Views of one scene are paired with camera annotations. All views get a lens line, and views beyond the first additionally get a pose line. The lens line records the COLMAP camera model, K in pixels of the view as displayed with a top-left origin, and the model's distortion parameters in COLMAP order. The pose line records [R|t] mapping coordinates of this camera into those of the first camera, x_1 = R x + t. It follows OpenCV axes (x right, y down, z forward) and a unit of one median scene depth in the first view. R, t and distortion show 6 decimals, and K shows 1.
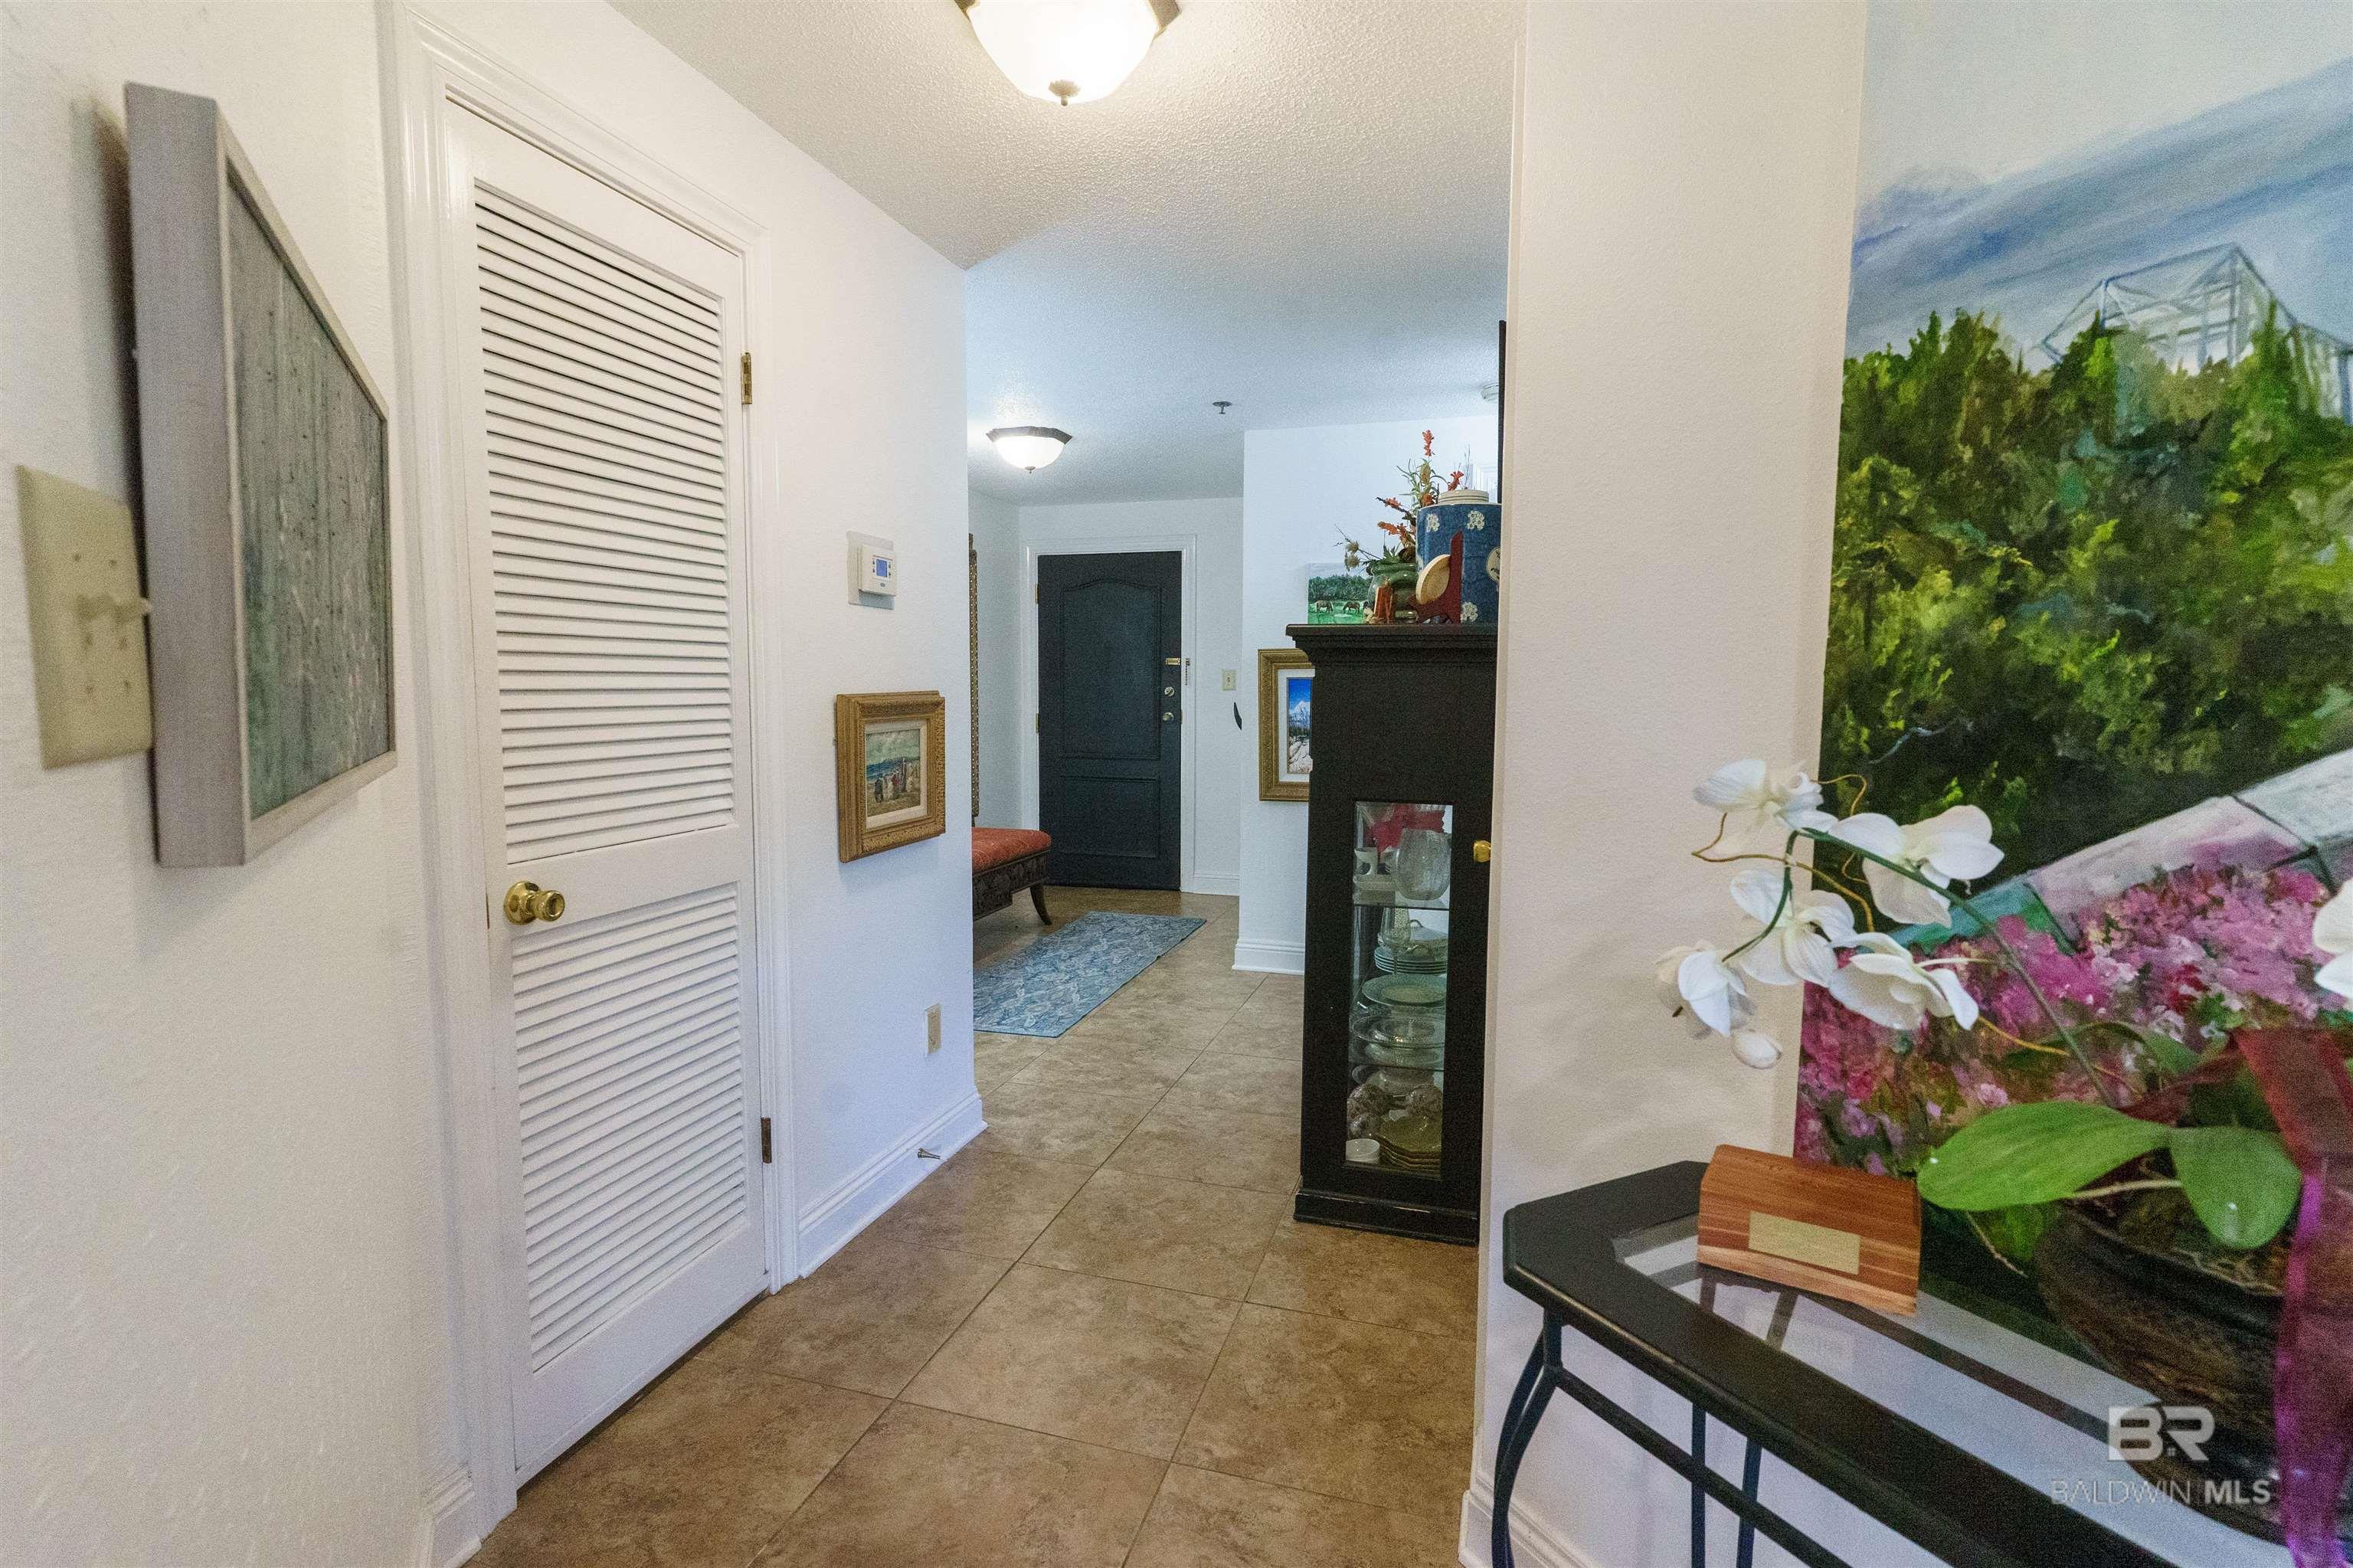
lens RADIAL K [[1150.2, 0, 1176.5], [0, 1150.2, 784.0], [0, 0, 1]] dist [0.023422, -0.000018]
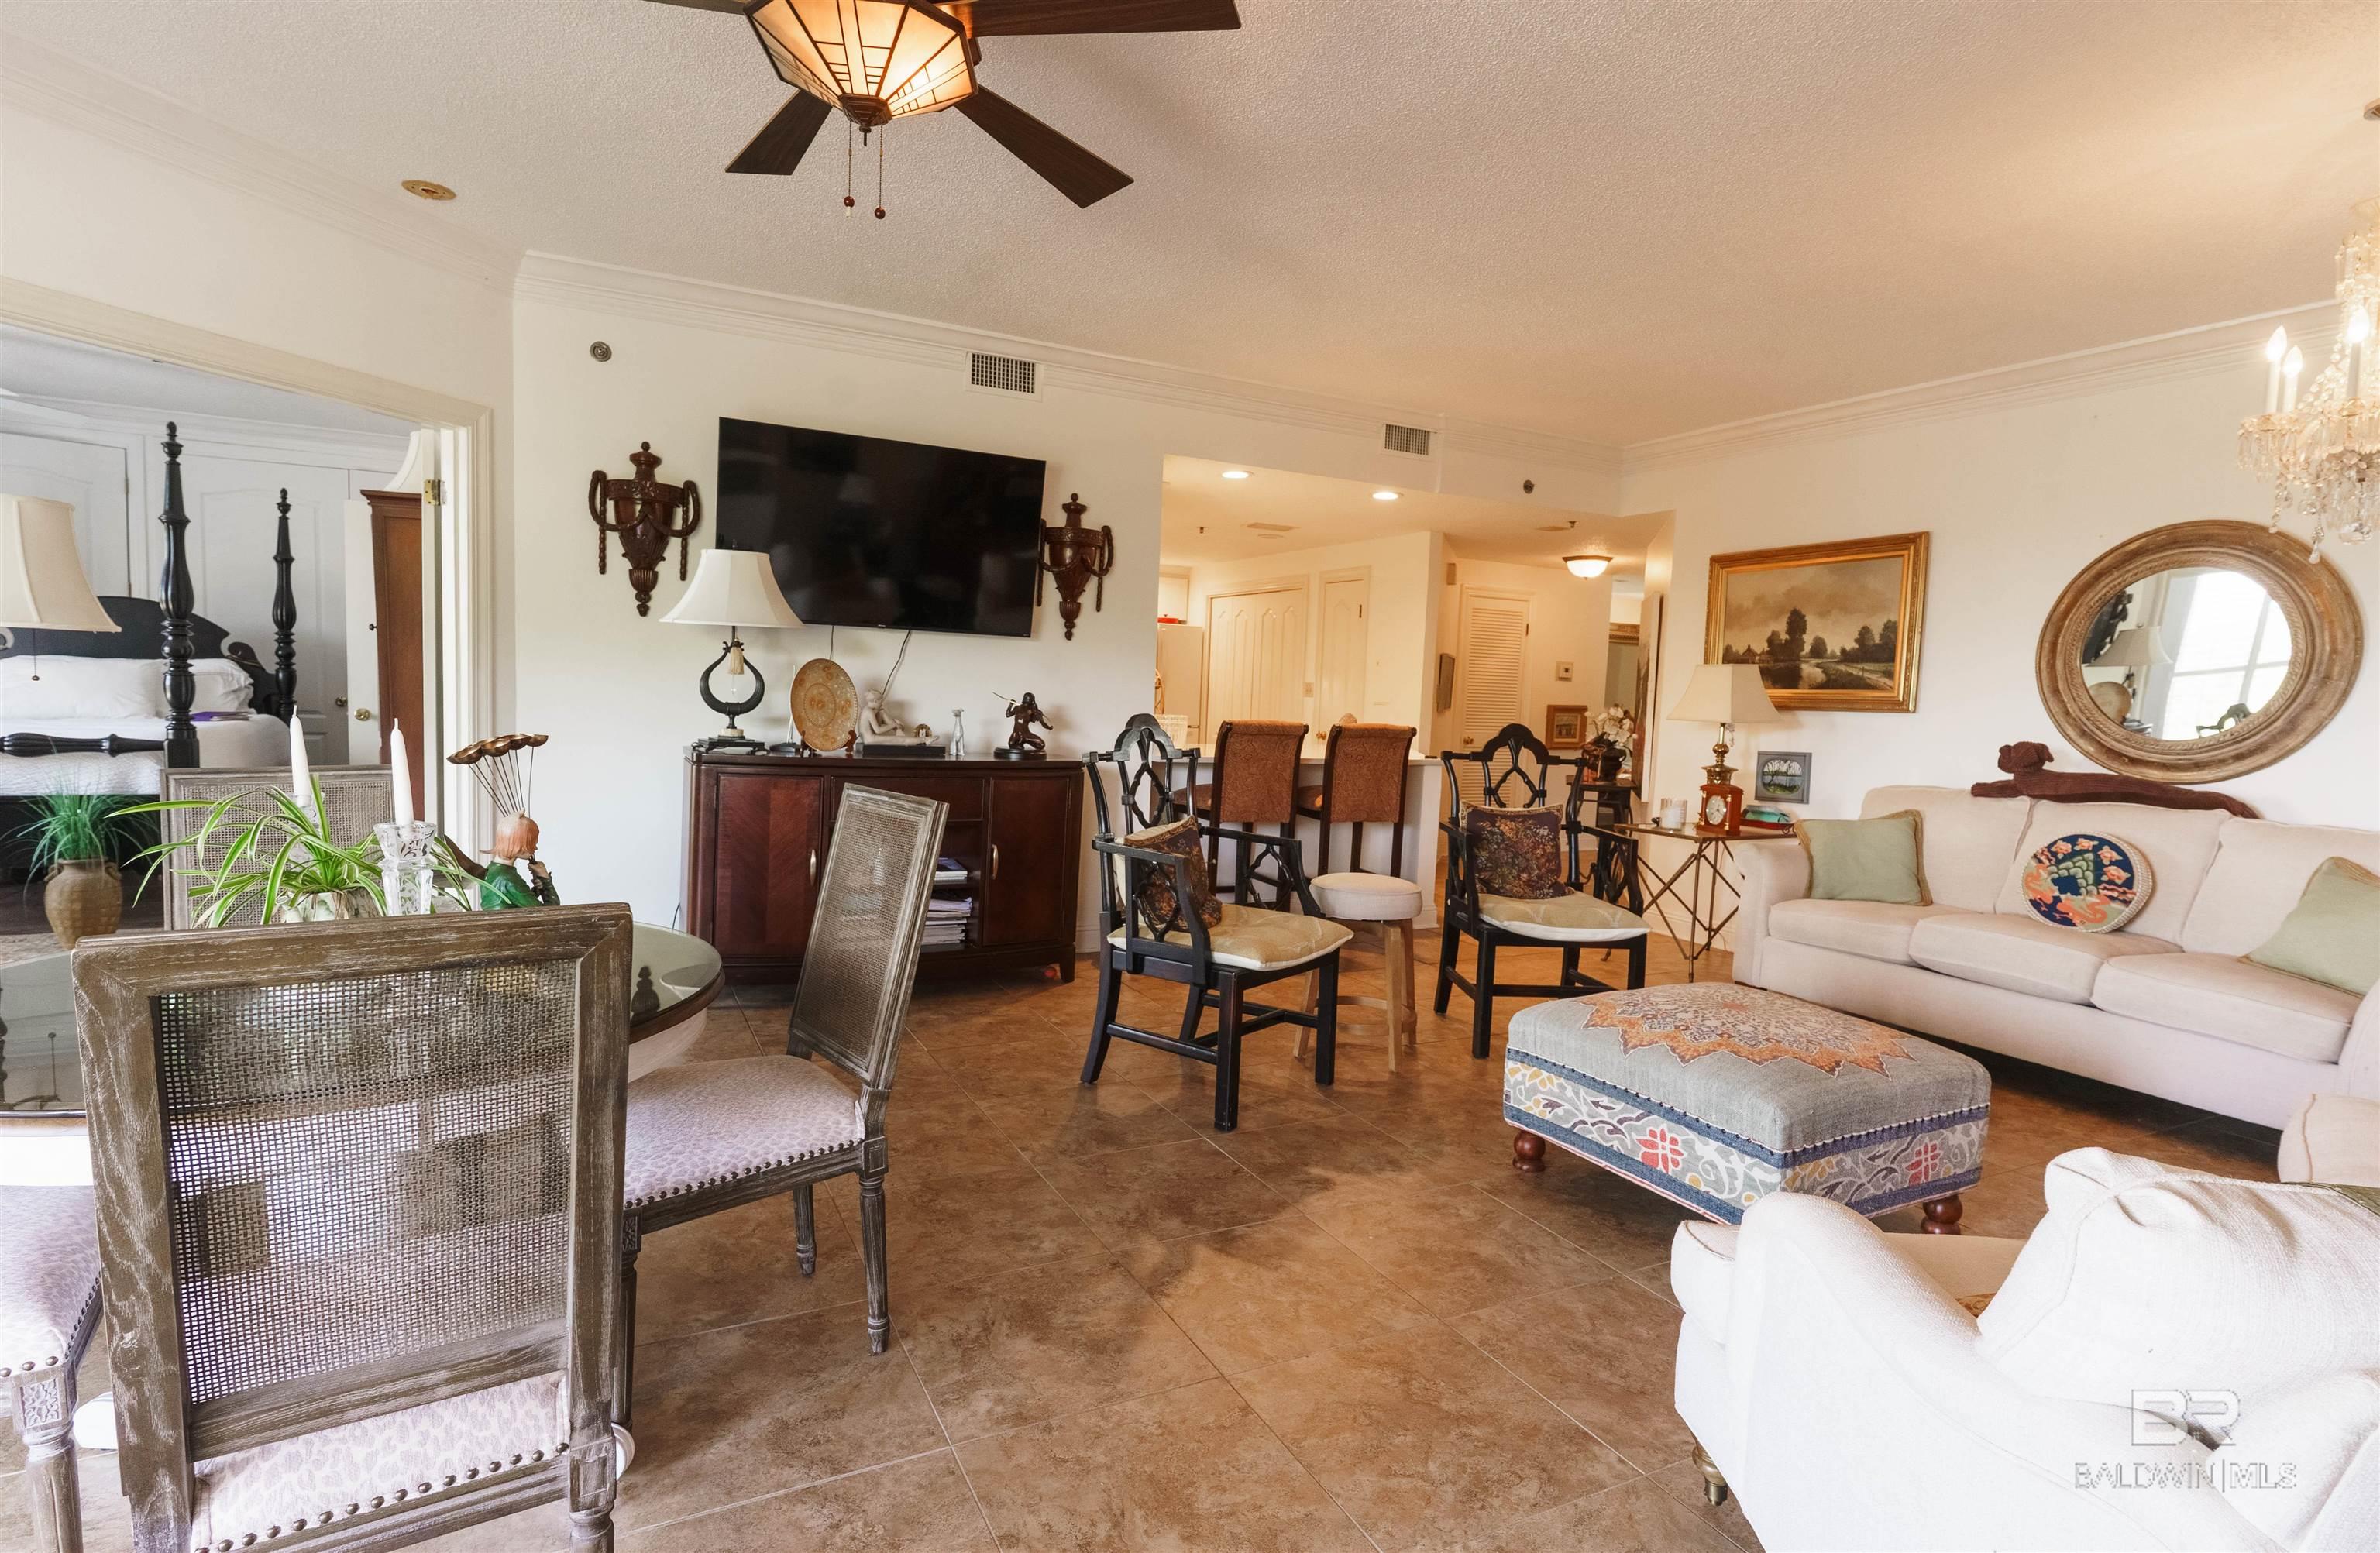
lens RADIAL K [[1174.8, 0, 1179.8], [0, 1174.8, 780.7], [0, 0, 1]] dist [-0.000850, -0.000214]
pose [[0.694126, 0.083391, -0.715007, 1.601415], [-0.099696, 0.994832, 0.019241, 0.211773], [0.712916, 0.057928, 0.698853, -2.473051]]
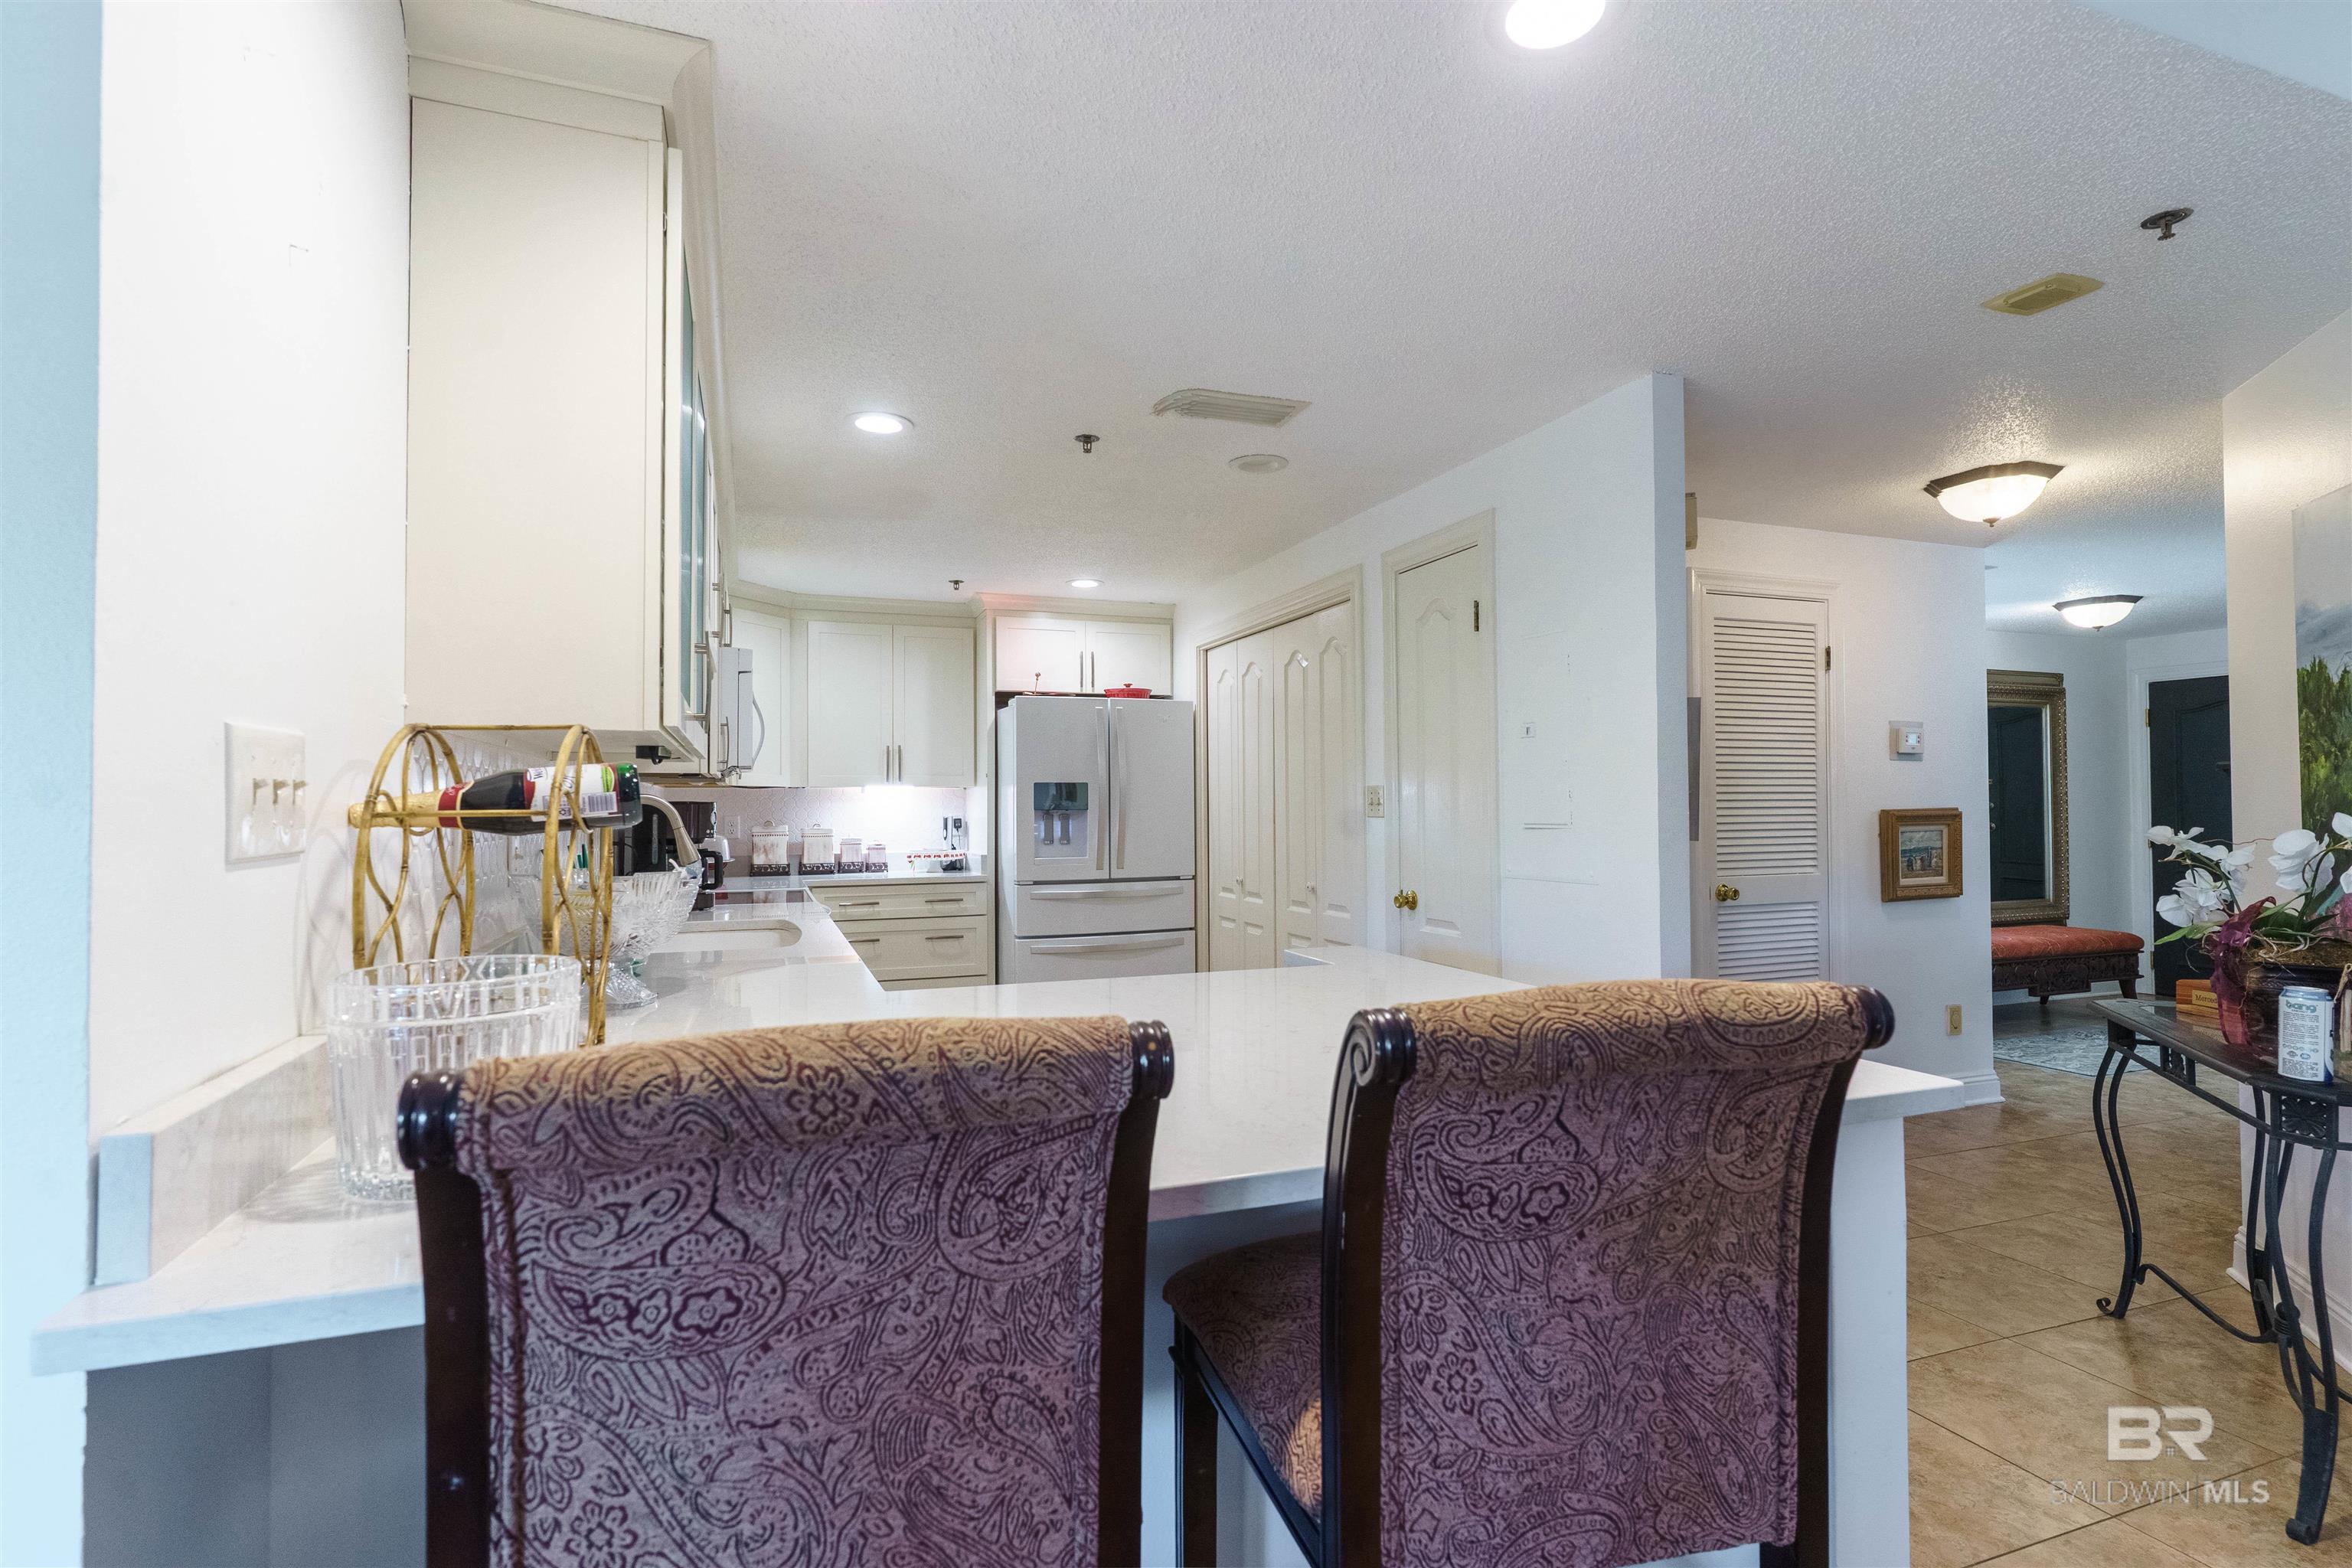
lens RADIAL K [[1108.1, 0, 1164.2], [0, 1108.1, 786.5], [0, 0, 1]] dist [0.003765, 0.000865]
pose [[0.602557, -0.021345, -0.797790, 0.421923], [-0.061392, 0.995440, -0.073001, 0.083435], [0.795711, 0.092966, 0.598499, -0.954523]]
